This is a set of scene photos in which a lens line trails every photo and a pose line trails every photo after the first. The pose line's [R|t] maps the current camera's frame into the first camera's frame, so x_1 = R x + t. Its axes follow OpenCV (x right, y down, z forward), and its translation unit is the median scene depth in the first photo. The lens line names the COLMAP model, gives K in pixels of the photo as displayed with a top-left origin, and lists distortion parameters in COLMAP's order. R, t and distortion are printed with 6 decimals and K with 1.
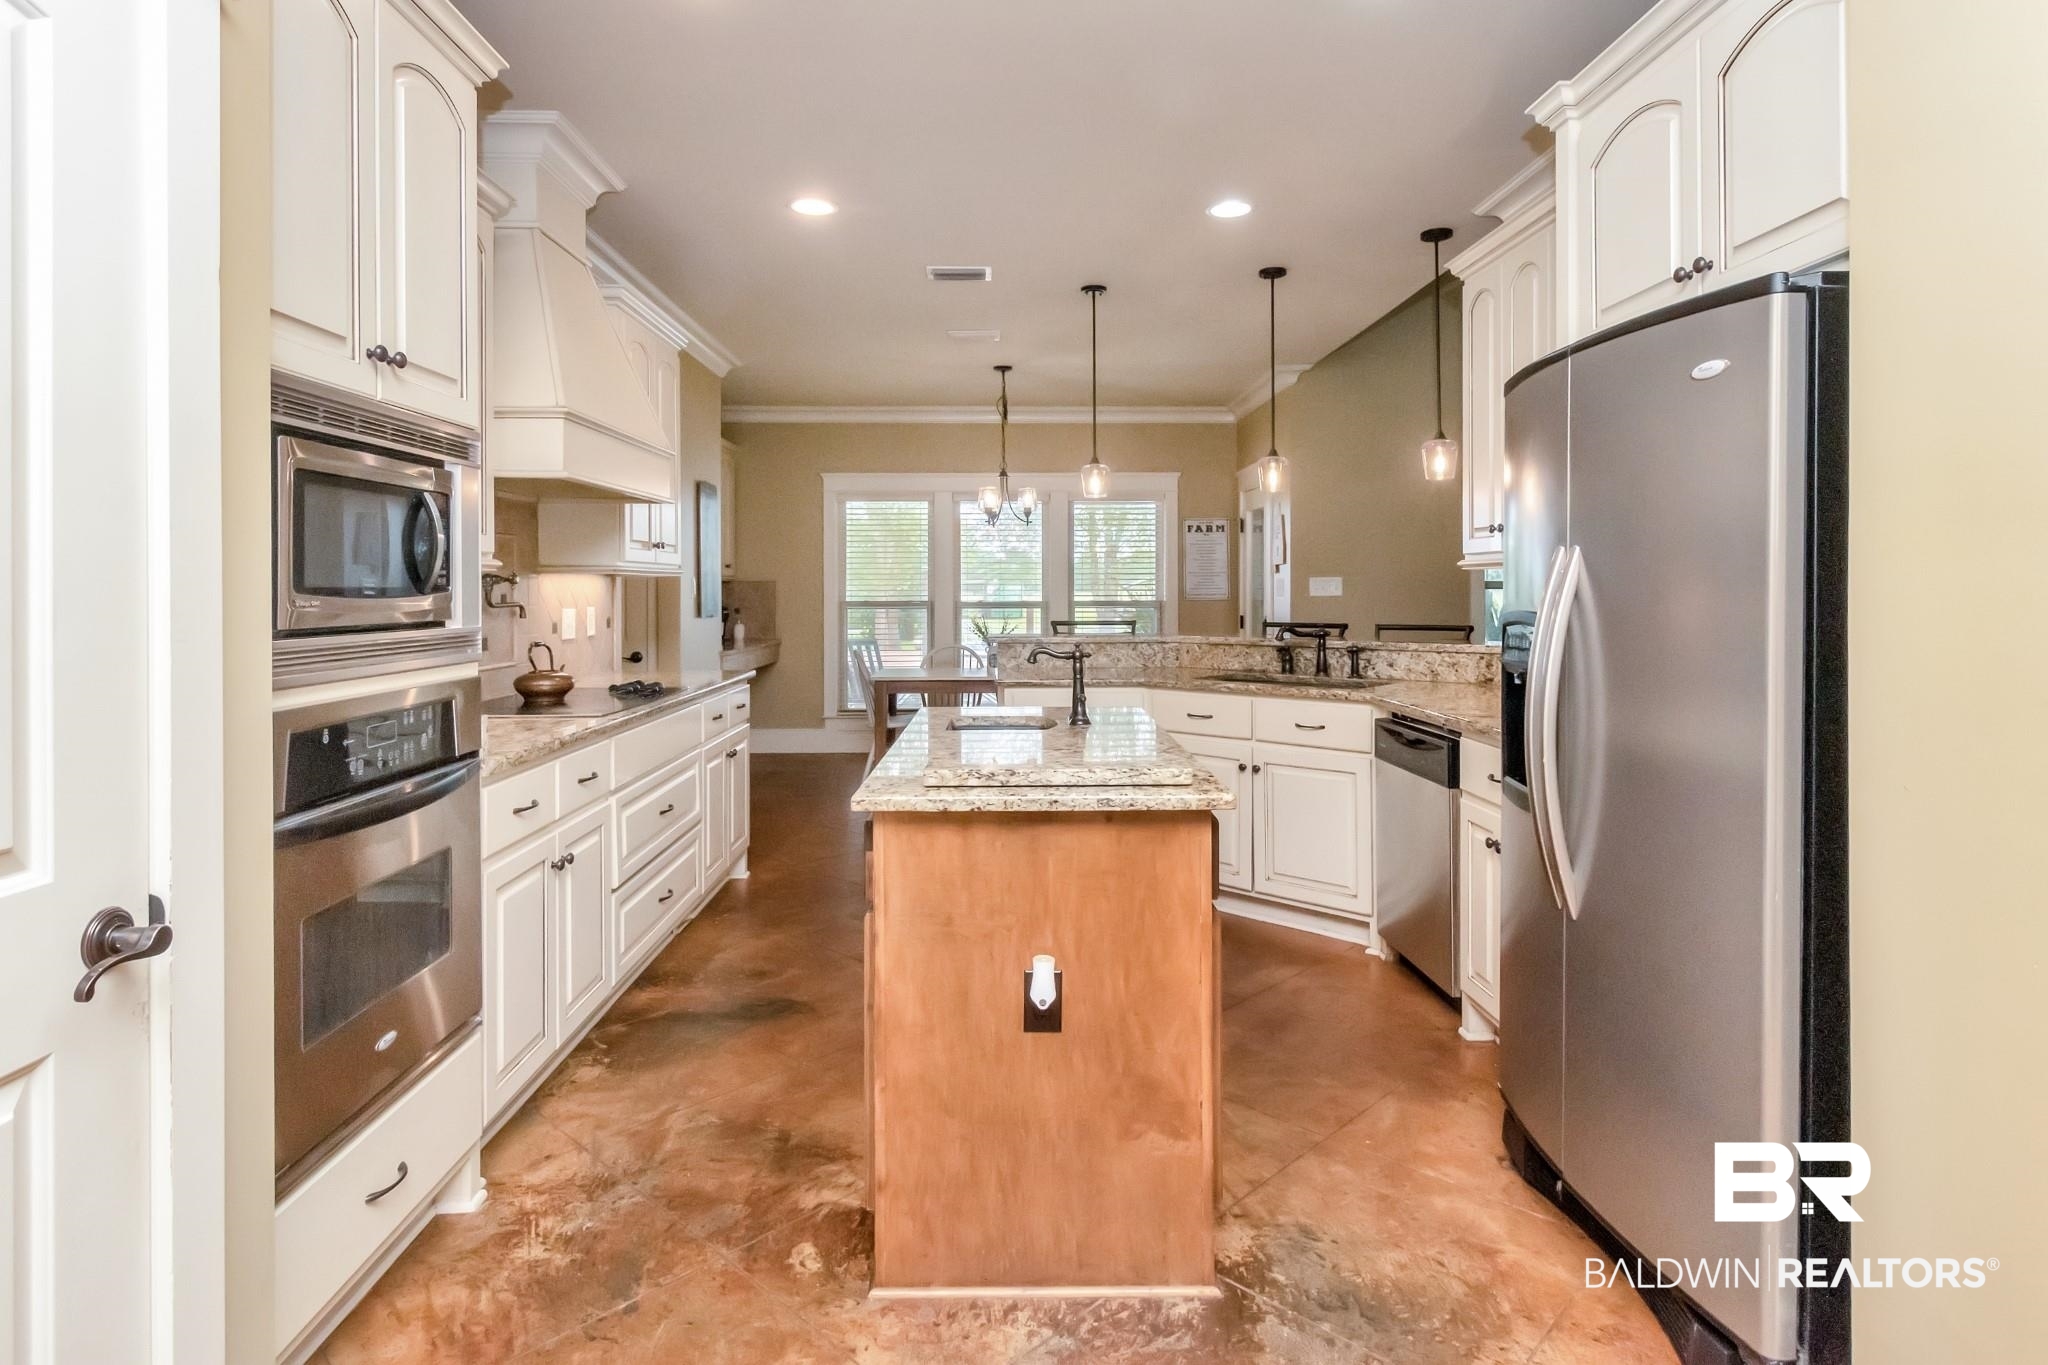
lens RADIAL K [[1066.6, 0, 1010.4], [0, 1066.6, 591.1], [0, 0, 1]] dist [0.005428, -0.005437]
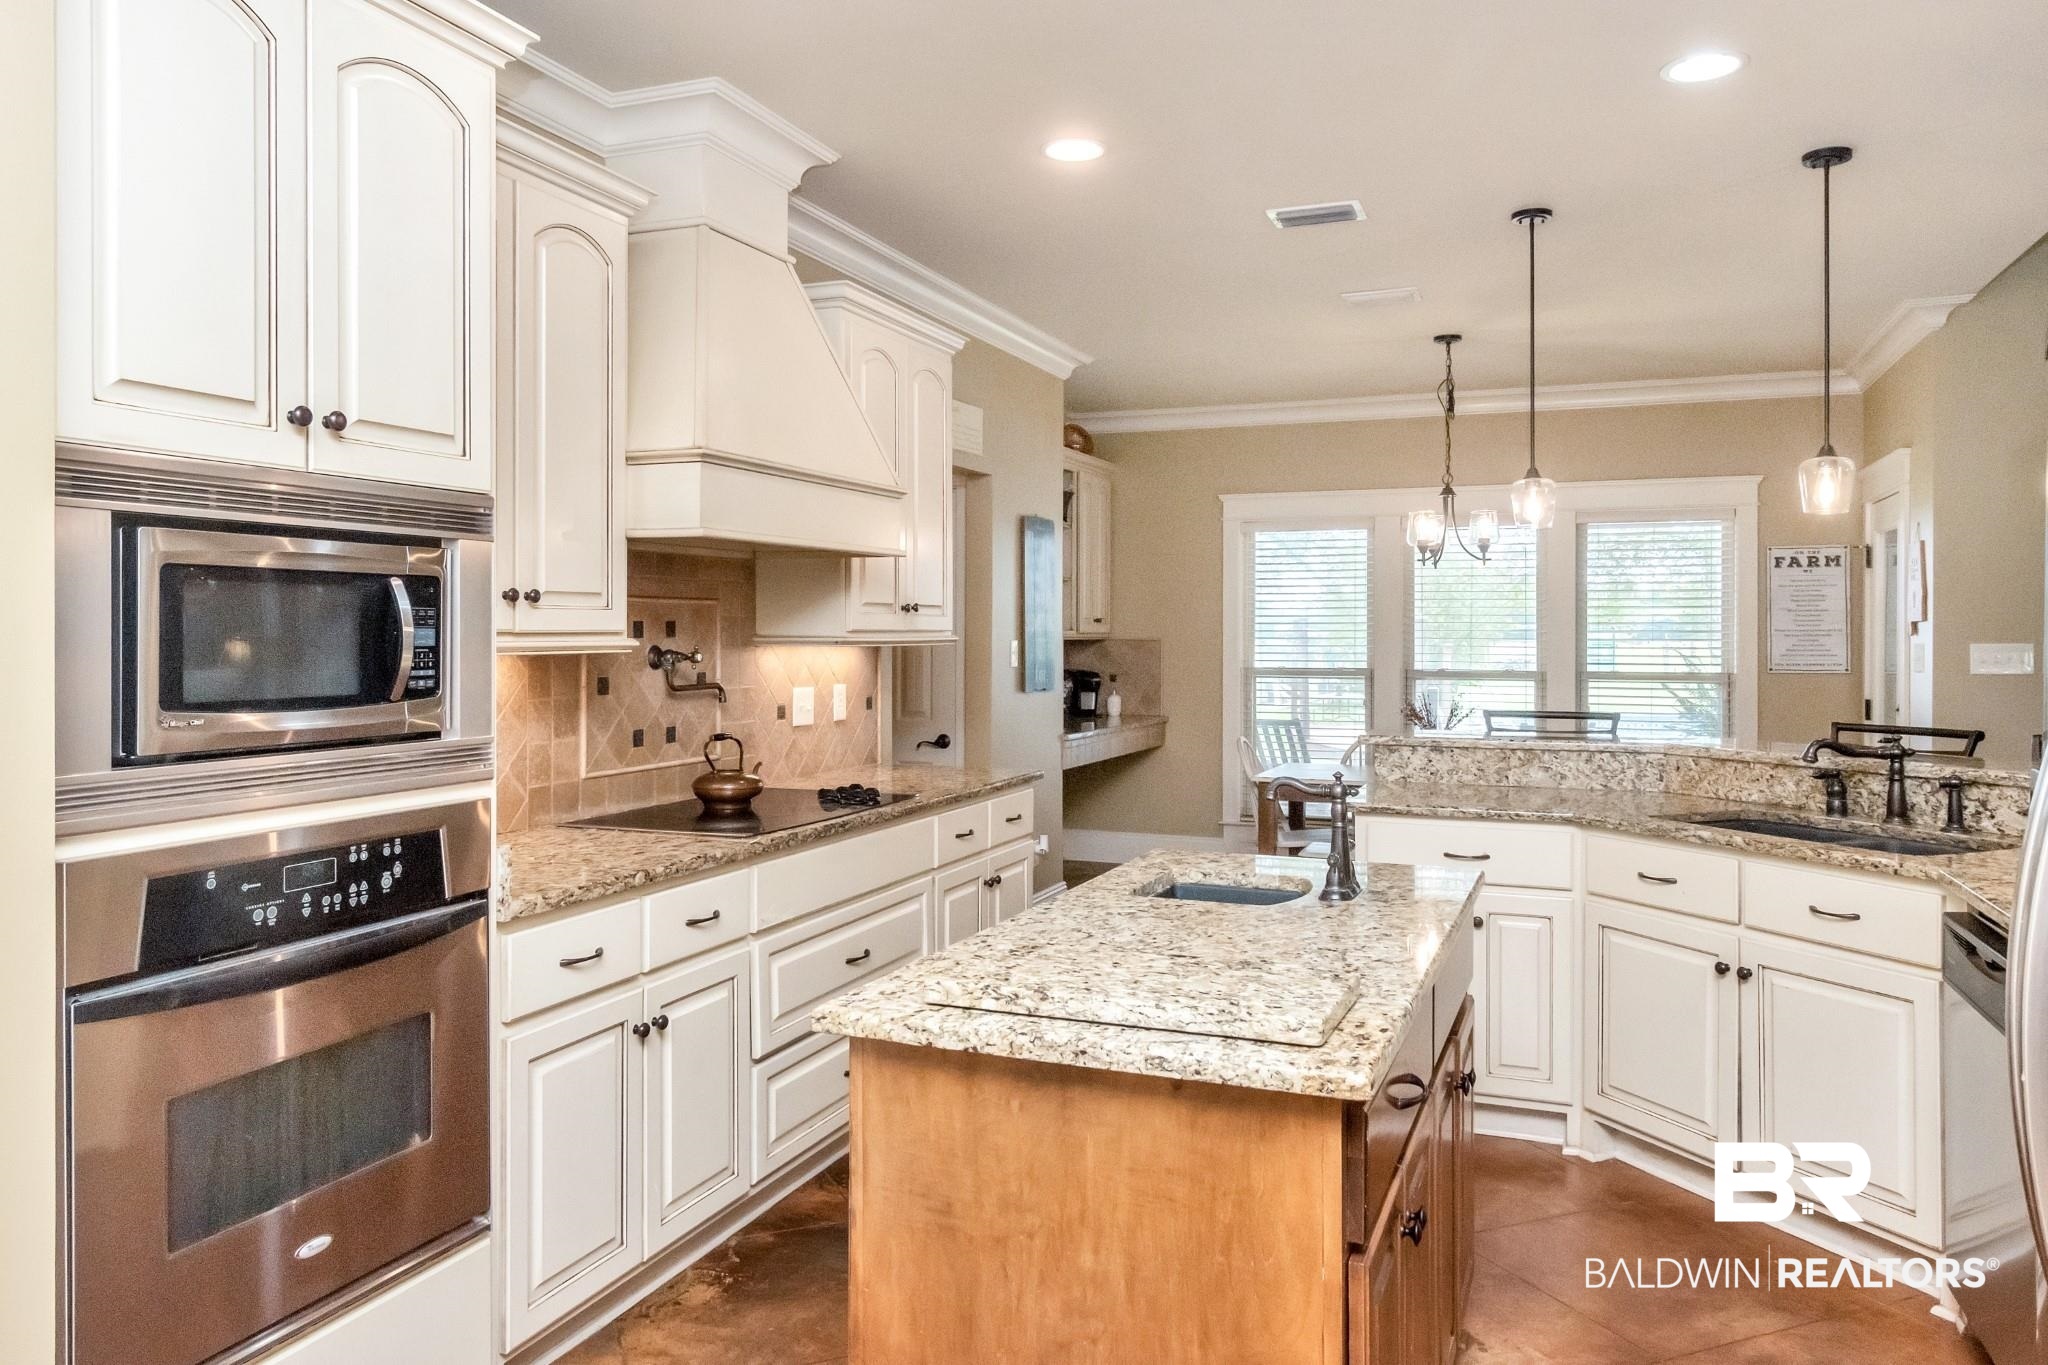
lens RADIAL K [[1399.0, 0, 1026.7], [0, 1399.0, 633.8], [0, 0, 1]] dist [0.003058, -0.002986]
pose [[0.922626, 0.004215, -0.385673, 0.218672], [-0.005026, 0.999987, -0.001094, -0.034922], [0.385664, 0.002948, 0.922635, 0.135888]]
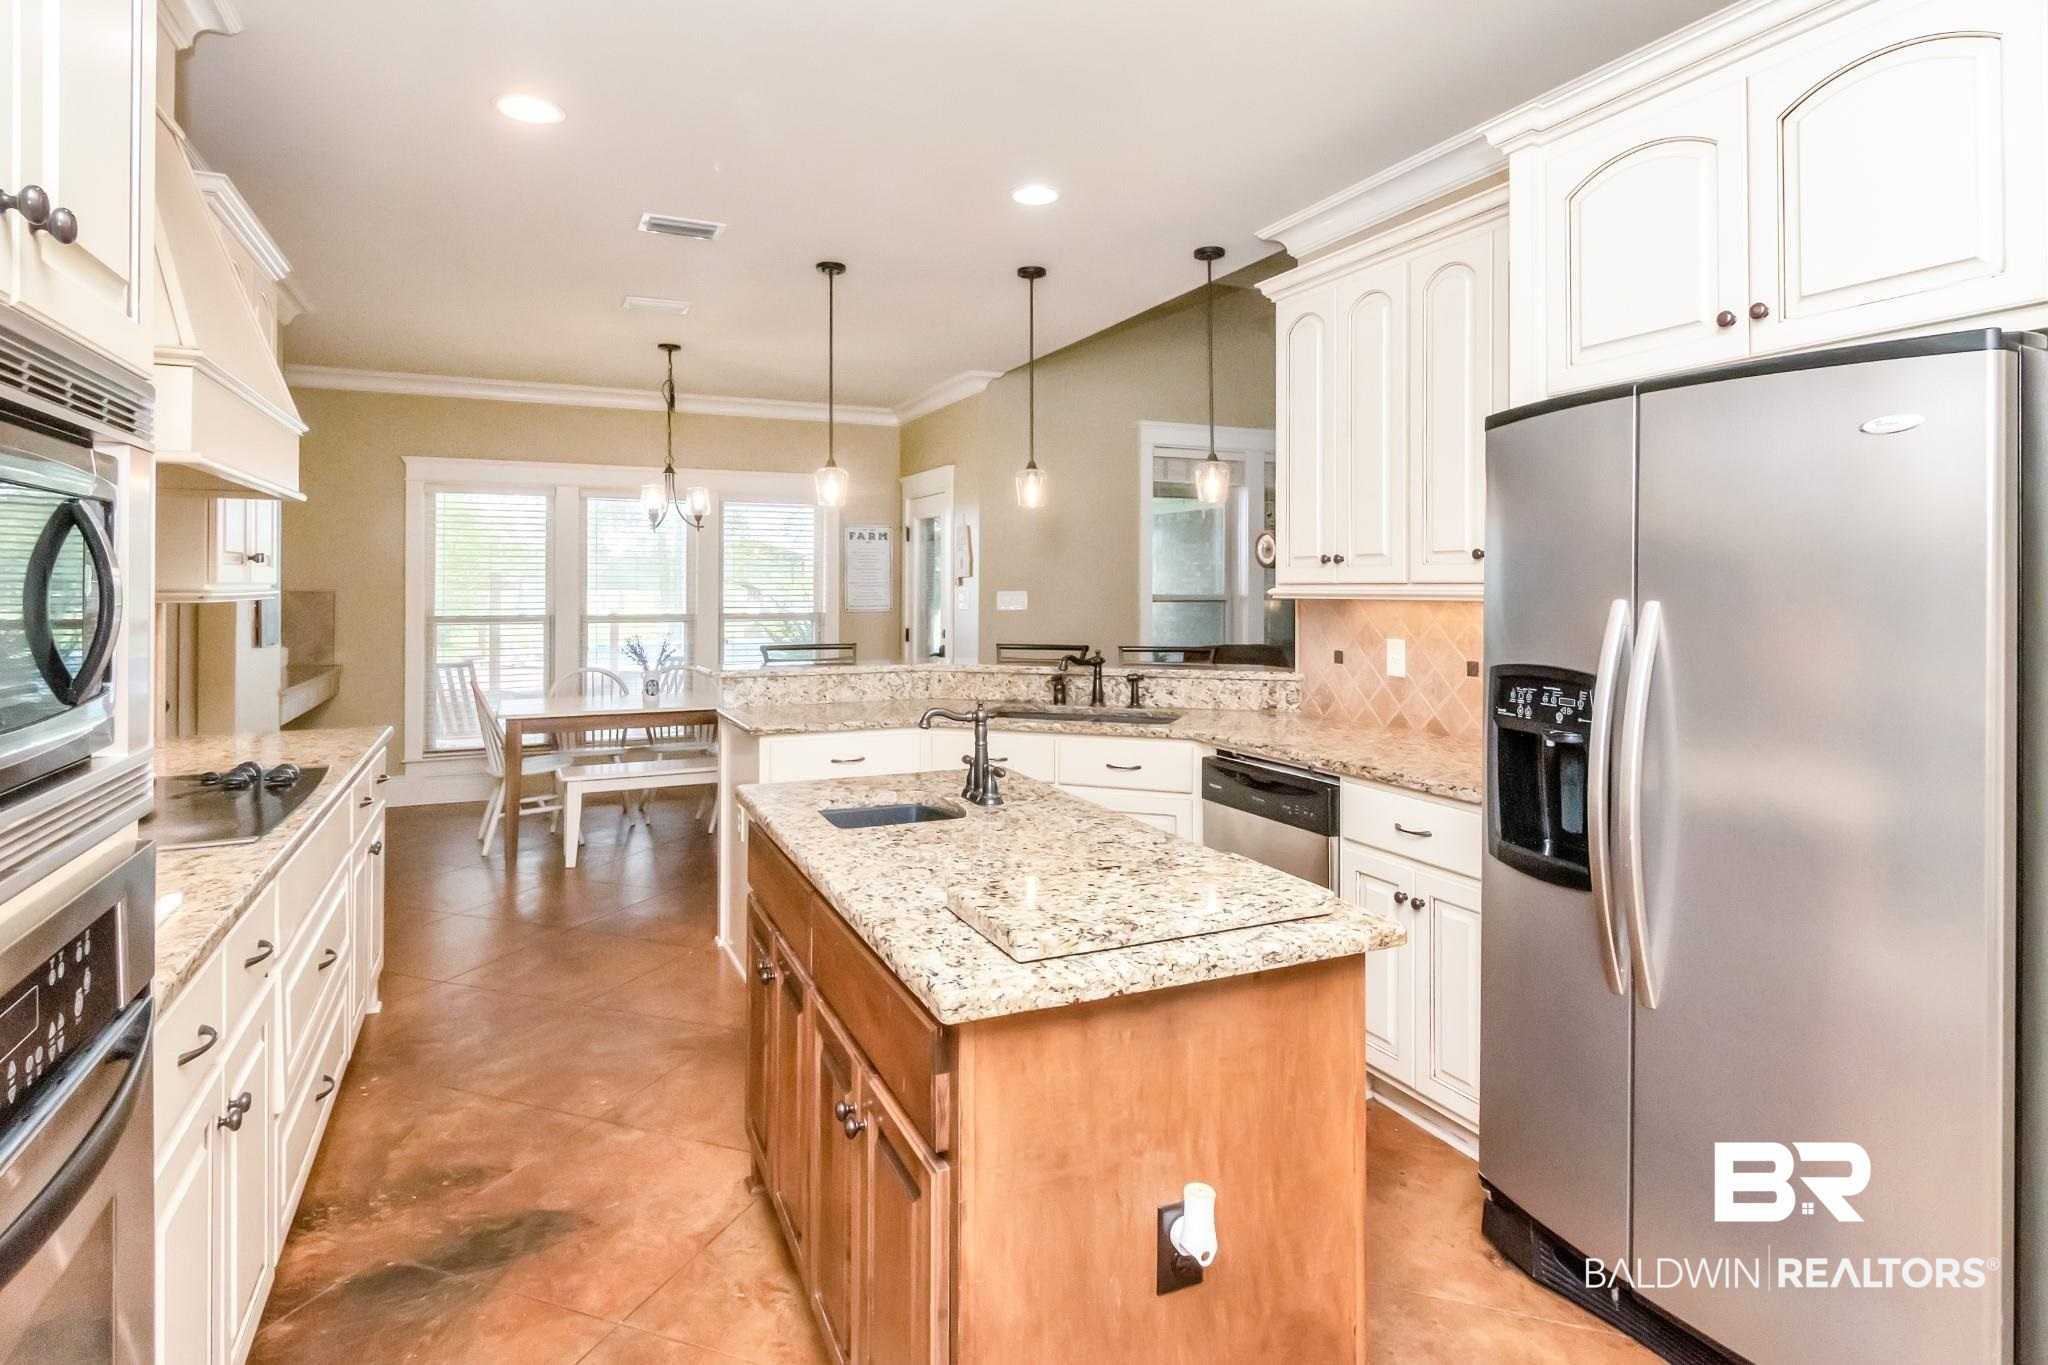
lens RADIAL K [[1066.6, 0, 995.3], [0, 1066.6, 577.5], [0, 0, 1]] dist [0.005428, -0.005437]
pose [[0.919142, 0.005610, 0.393886, -0.244632], [-0.001689, 0.999946, -0.010302, -0.035955], [-0.393923, 0.008804, 0.919101, 0.260164]]
